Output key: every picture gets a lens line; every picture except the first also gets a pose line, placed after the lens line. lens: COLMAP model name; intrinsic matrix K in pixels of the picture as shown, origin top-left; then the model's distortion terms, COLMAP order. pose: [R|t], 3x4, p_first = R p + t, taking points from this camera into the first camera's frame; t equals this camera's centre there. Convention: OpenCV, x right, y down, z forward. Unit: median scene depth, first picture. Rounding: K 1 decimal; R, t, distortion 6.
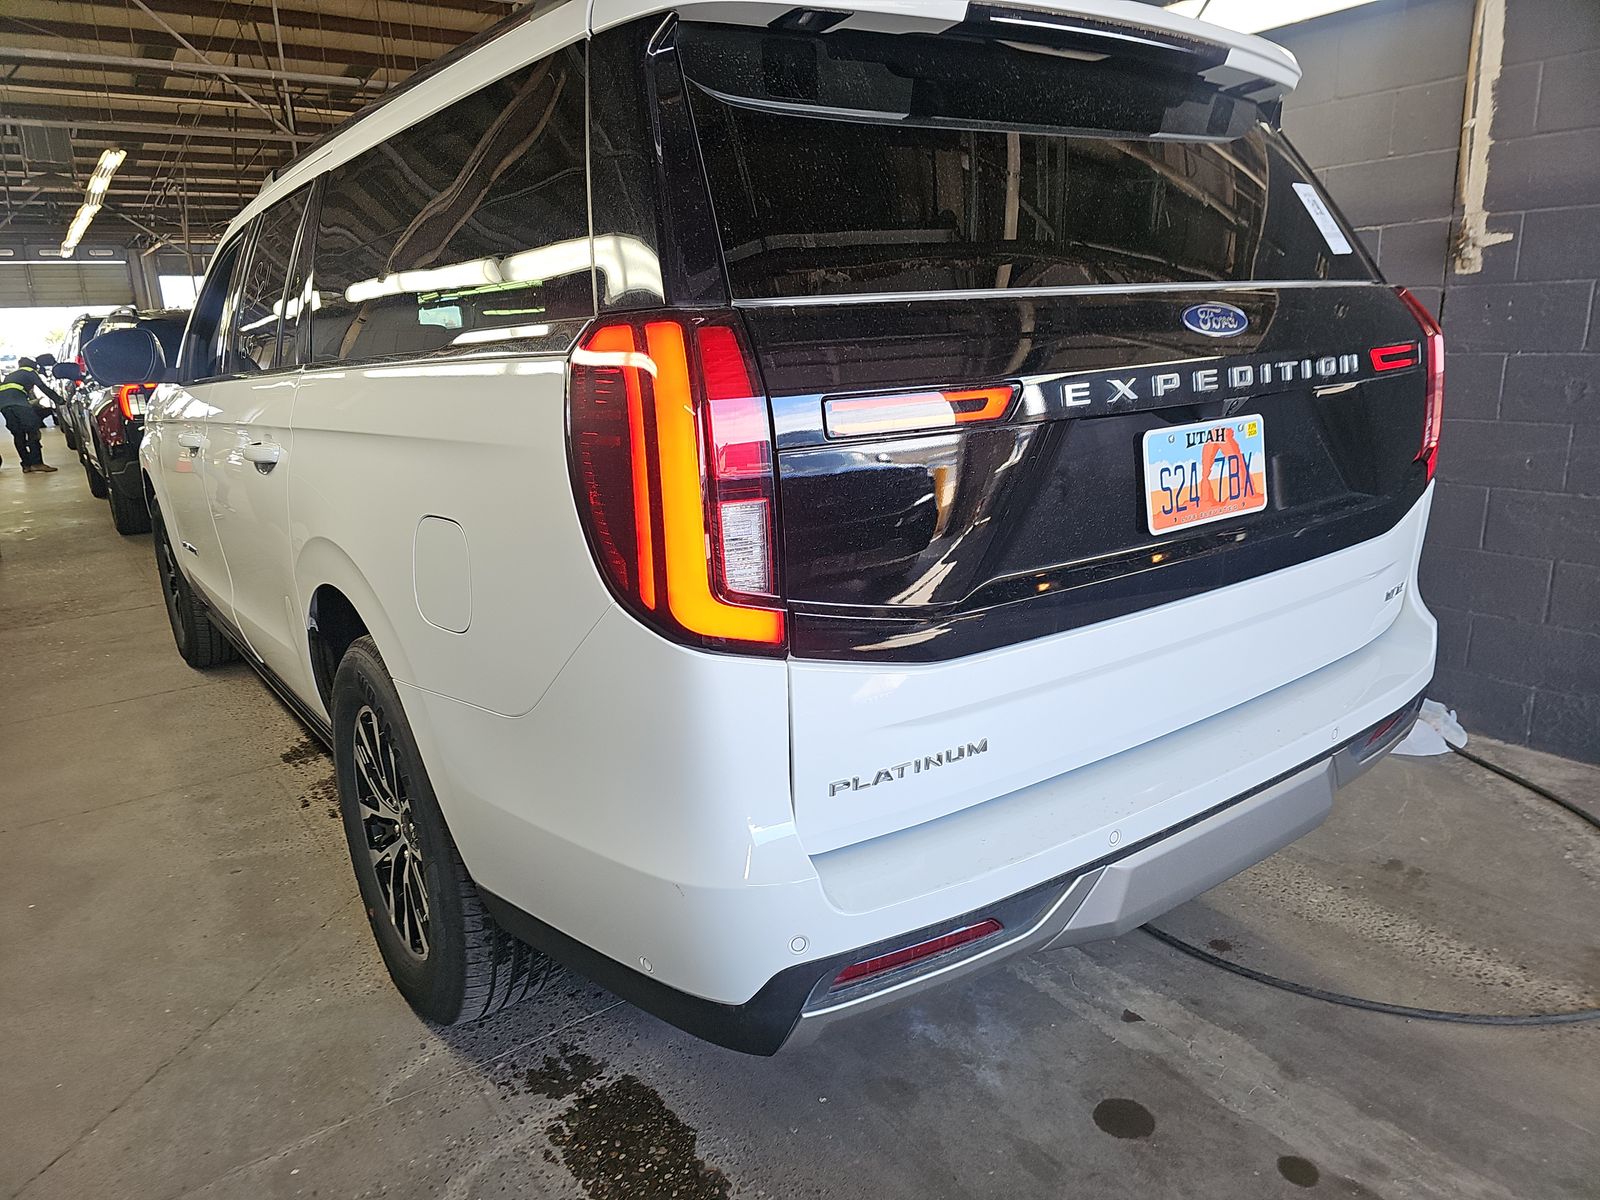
lens RADIAL K [[1067.0, 0, 800.0], [0, 1067.0, 600.0], [0, 0, 1]] dist [0.090922, -0.091214]
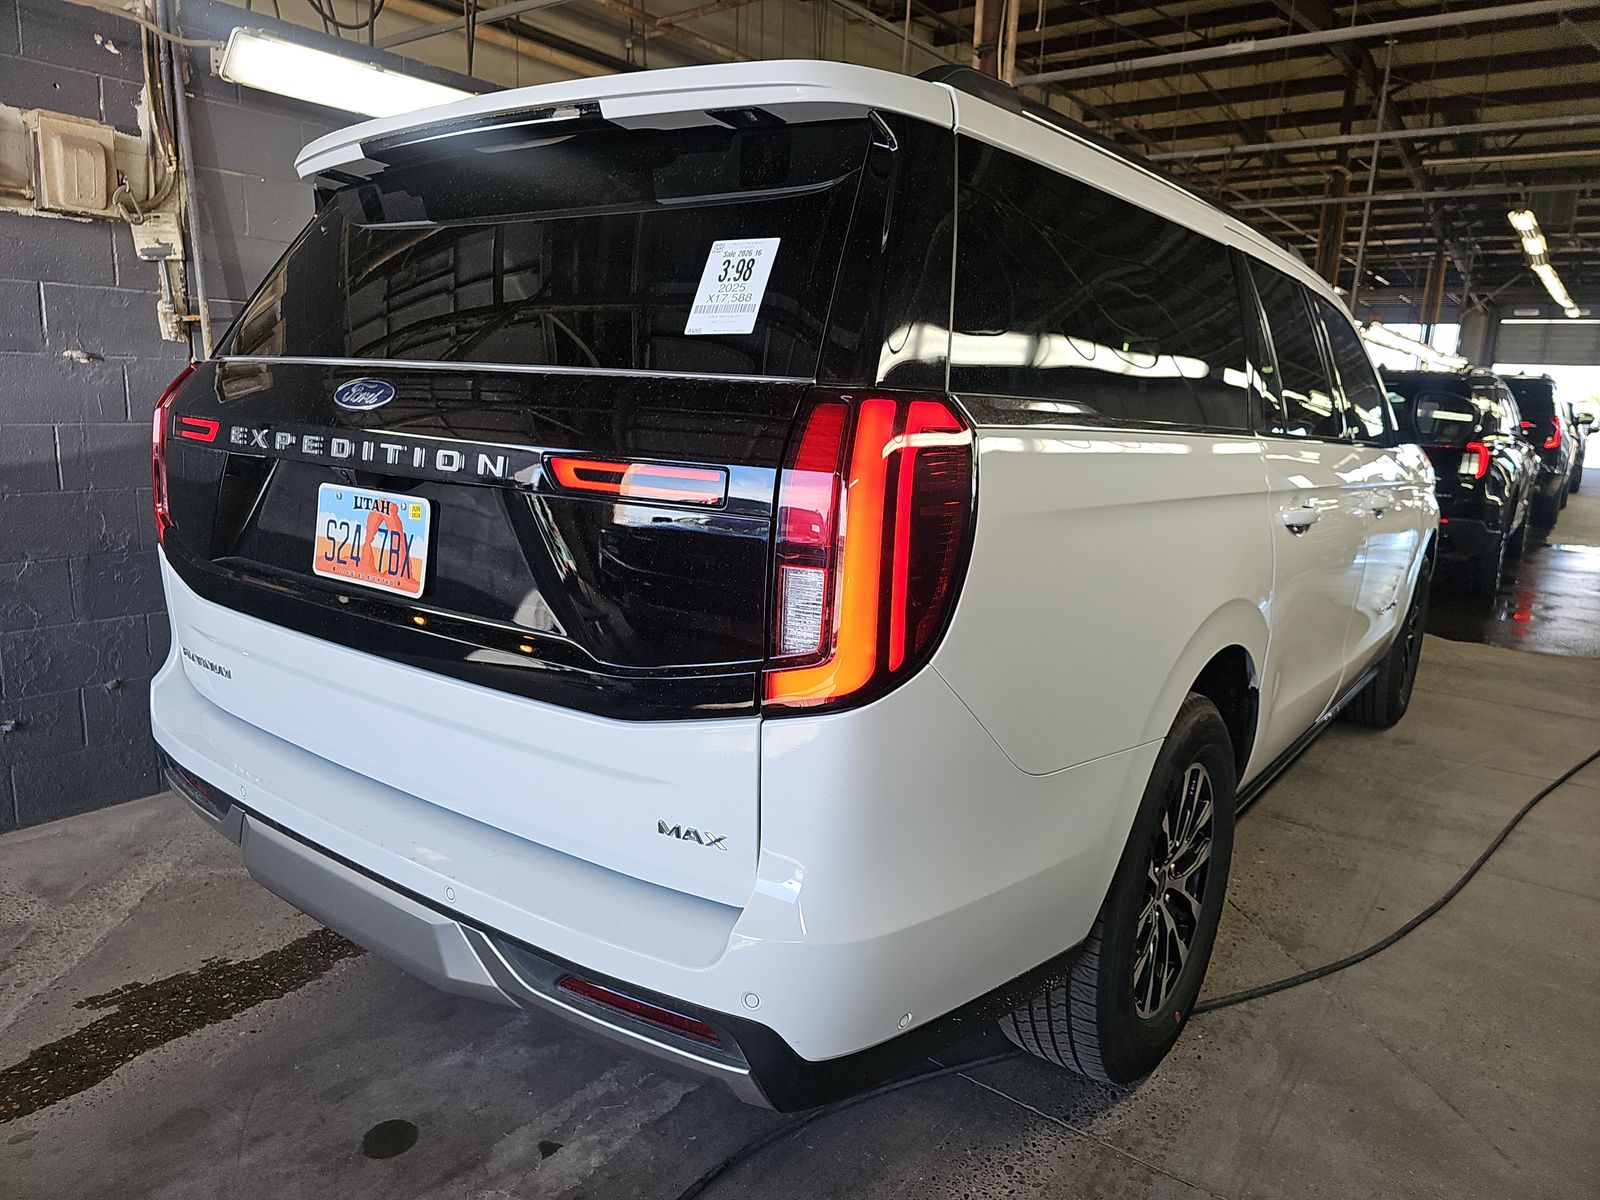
lens RADIAL K [[1067.0, 0, 800.0], [0, 1067.0, 600.0], [0, 0, 1]] dist [0.090922, -0.091214]
pose [[0.281570, 0.238320, -0.929474, 1.435043], [-0.283351, 0.946119, 0.156751, -0.333249], [0.916750, 0.219231, 0.333927, 1.019362]]
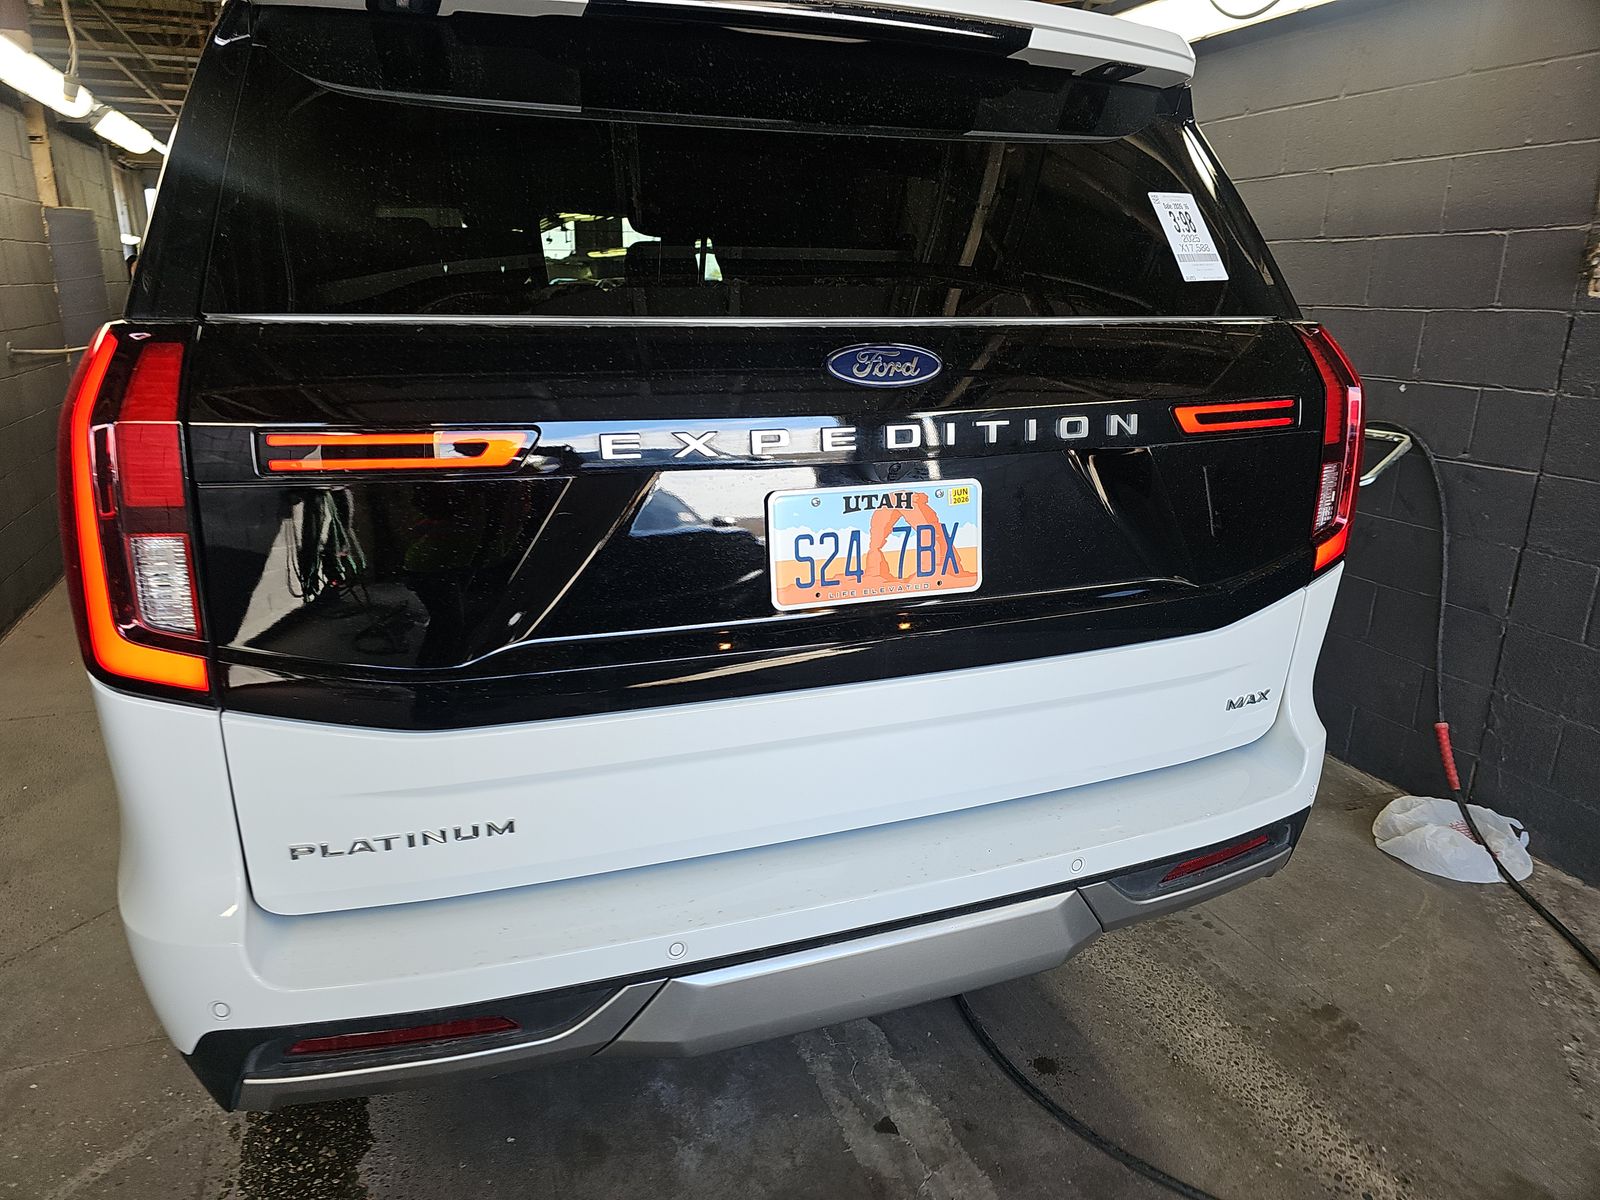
lens RADIAL K [[1054.5, 0, 780.3], [0, 1054.5, 594.2], [0, 0, 1]] dist [0.090476, -0.088776]
pose [[0.961645, 0.121497, -0.245920, 0.499062], [-0.113173, 0.992427, 0.047760, -0.106406], [0.249860, -0.018096, 0.968113, 0.171668]]
